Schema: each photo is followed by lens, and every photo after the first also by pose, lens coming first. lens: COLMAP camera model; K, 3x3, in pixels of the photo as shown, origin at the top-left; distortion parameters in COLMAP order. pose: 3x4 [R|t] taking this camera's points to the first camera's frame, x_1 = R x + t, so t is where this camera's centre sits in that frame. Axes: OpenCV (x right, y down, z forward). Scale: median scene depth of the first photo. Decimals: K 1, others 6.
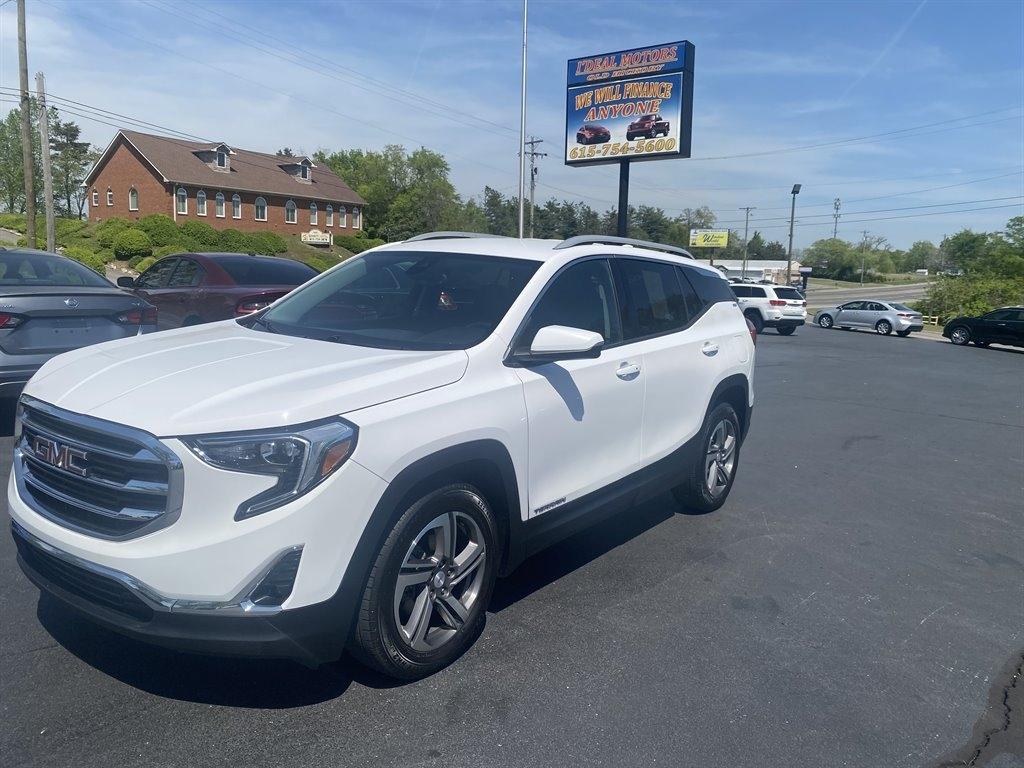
lens RADIAL K [[797.1, 0, 515.5], [0, 797.1, 381.2], [0, 0, 1]] dist [0.014505, -0.003965]
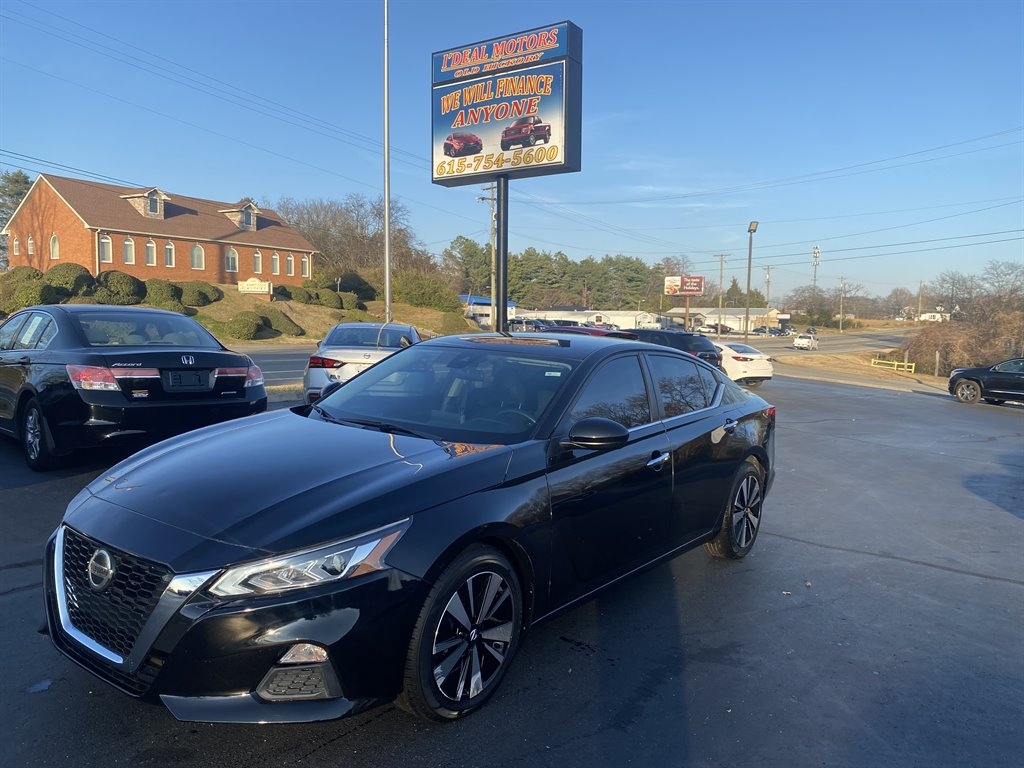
lens RADIAL K [[792.4, 0, 518.8], [0, 792.4, 390.1], [0, 0, 1]] dist [0.036615, -0.039594]
pose [[0.999751, -0.011159, 0.019300, 0.135086], [0.012119, 0.998659, -0.050333, -0.024692], [-0.018713, 0.050555, 0.998546, 0.222123]]
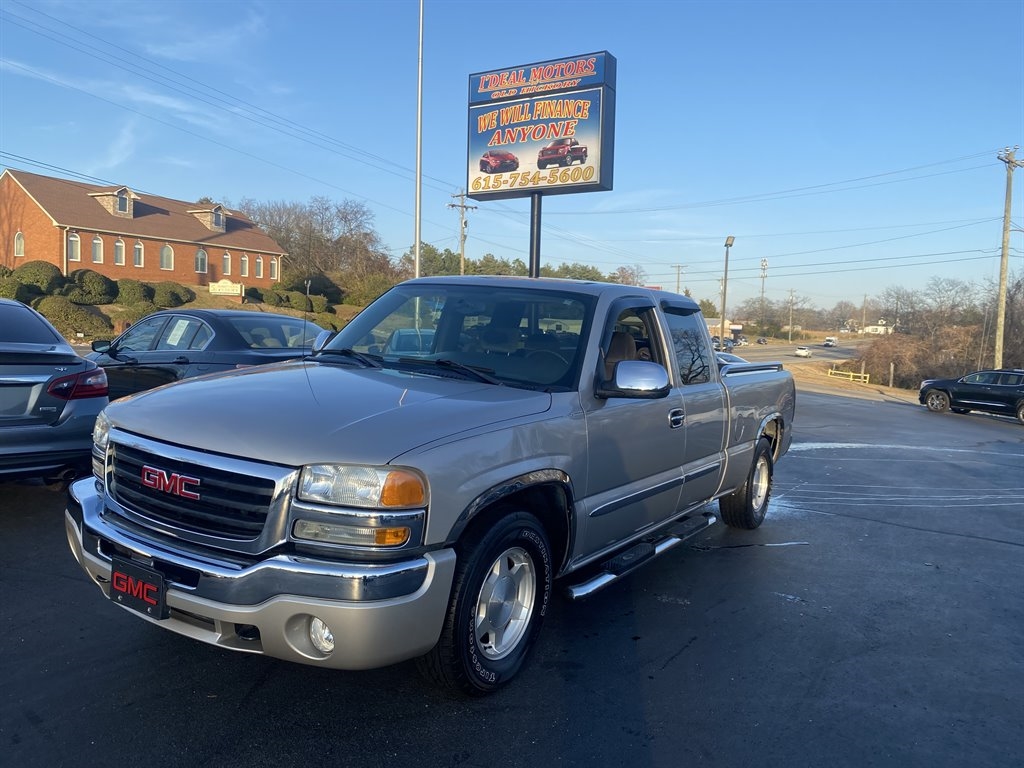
lens RADIAL K [[791.8, 0, 518.7], [0, 791.8, 384.3], [0, 0, 1]] dist [0.056065, -0.080280]
pose [[0.996749, 0.001727, 0.080551, 0.051126], [0.003501, 0.997897, -0.064722, -0.021195], [-0.080493, 0.064793, 0.994647, 0.181786]]
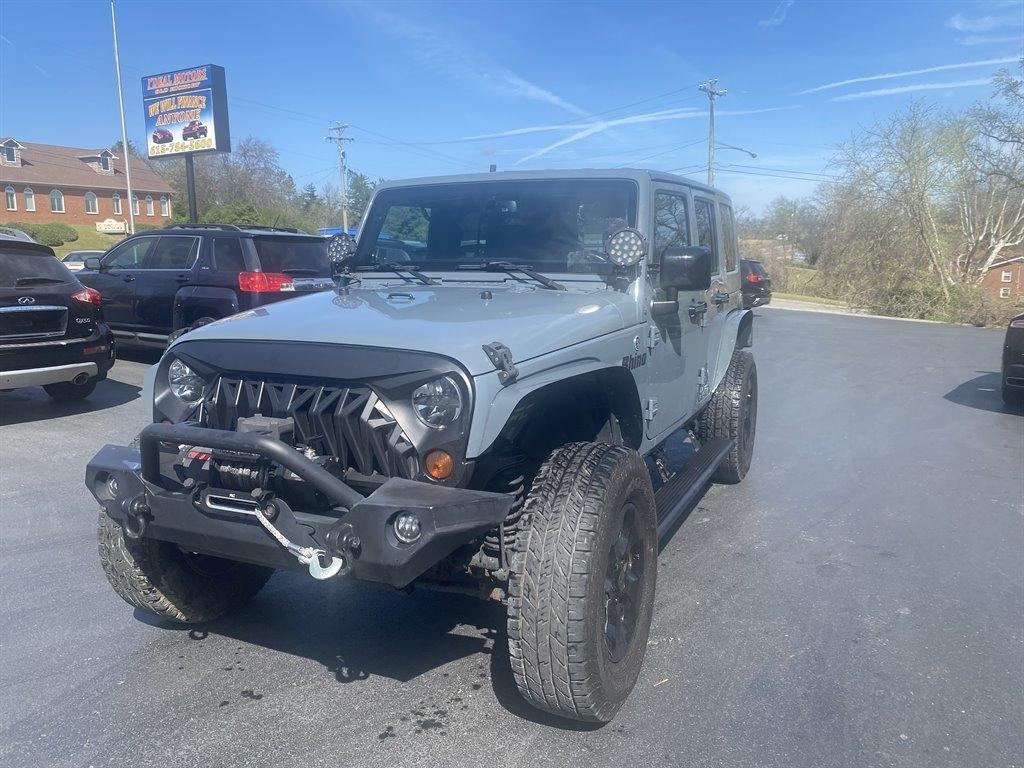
lens RADIAL K [[798.9, 0, 515.3], [0, 798.9, 380.4], [0, 0, 1]] dist [0.002974, 0.006390]
pose [[0.992308, -0.060375, 0.108076, 0.499057], [0.057887, 0.997984, 0.026011, 0.084950], [-0.109429, -0.019554, 0.993802, -0.356183]]
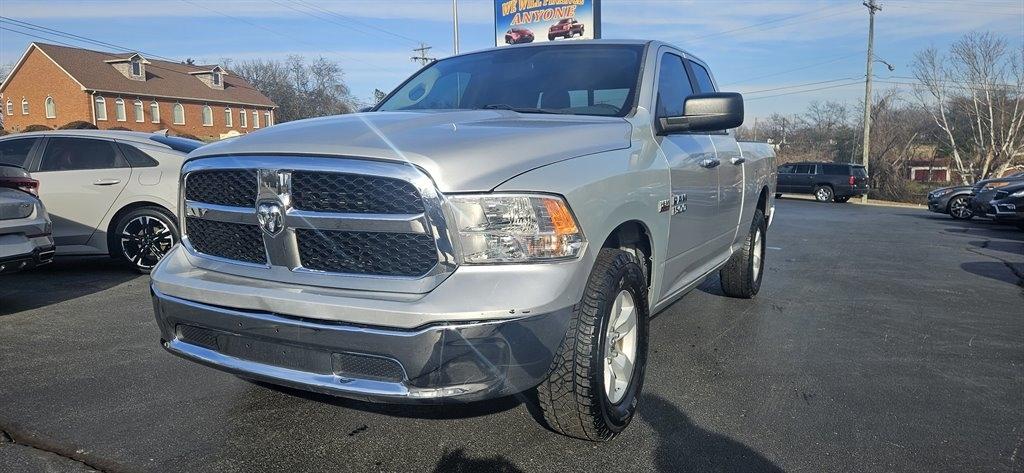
lens RADIAL K [[693.4, 0, 504.7], [0, 693.4, 252.4], [0, 0, 1]] dist [0.076973, -0.059517]
pose [[0.988035, -0.062109, 0.141170, -0.092043], [0.063292, 0.997987, -0.003905, 0.017342], [-0.140643, 0.012794, 0.989978, -0.029403]]
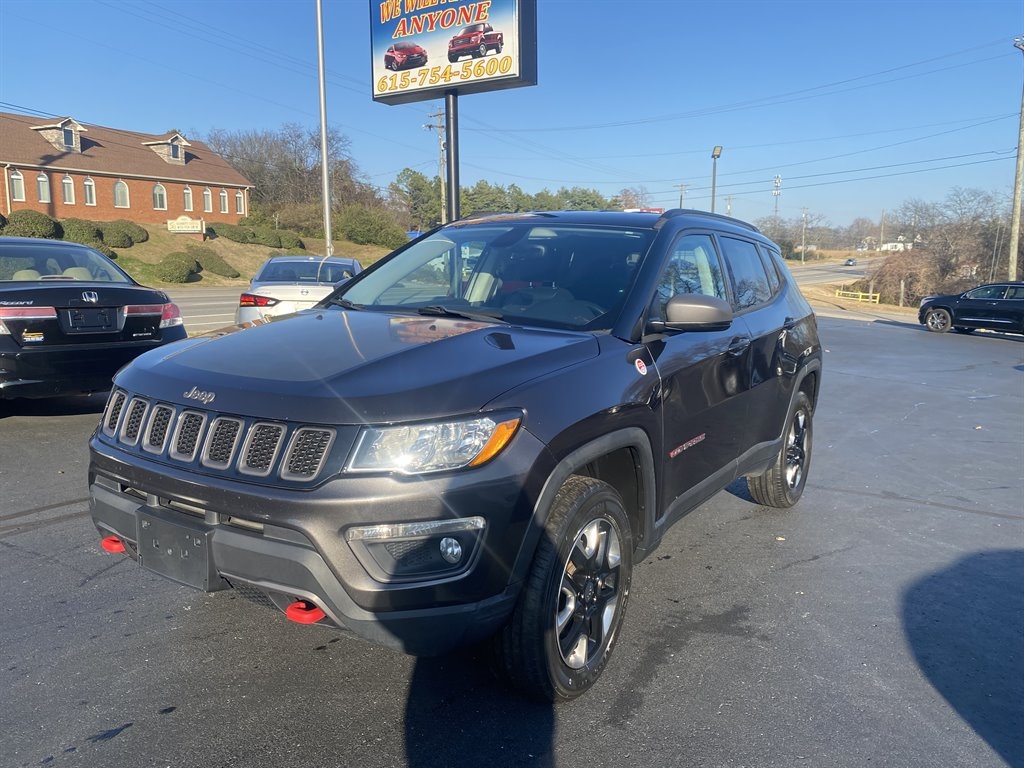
lens RADIAL K [[825.1, 0, 517.6], [0, 825.1, 380.6], [0, 0, 1]] dist [0.009908, 0.007371]
pose [[0.996798, -0.038416, 0.070132, 0.134163], [0.037744, 0.999228, 0.010895, -0.022941], [-0.070496, -0.008213, 0.997478, 0.251009]]
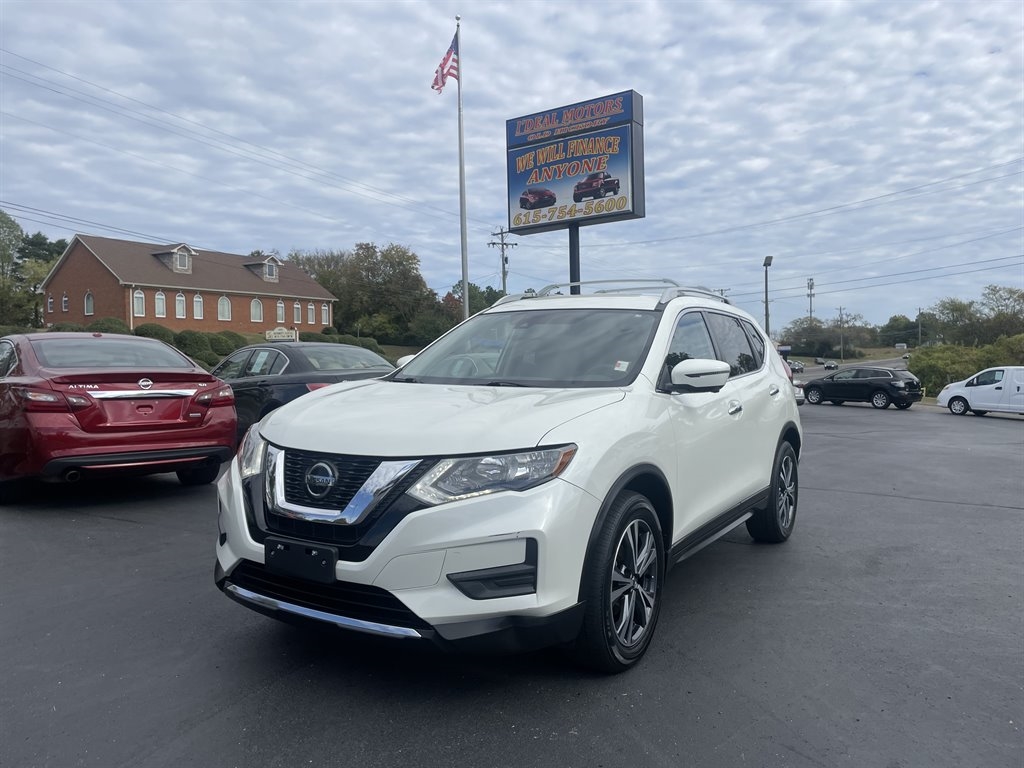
lens RADIAL K [[791.2, 0, 511.4], [0, 791.2, 375.6], [0, 0, 1]] dist [0.101883, -0.156106]
pose [[0.998952, -0.043406, 0.014548, 0.046098], [0.044846, 0.991704, -0.120469, -0.002621], [-0.009198, 0.120995, 0.992610, 0.130718]]
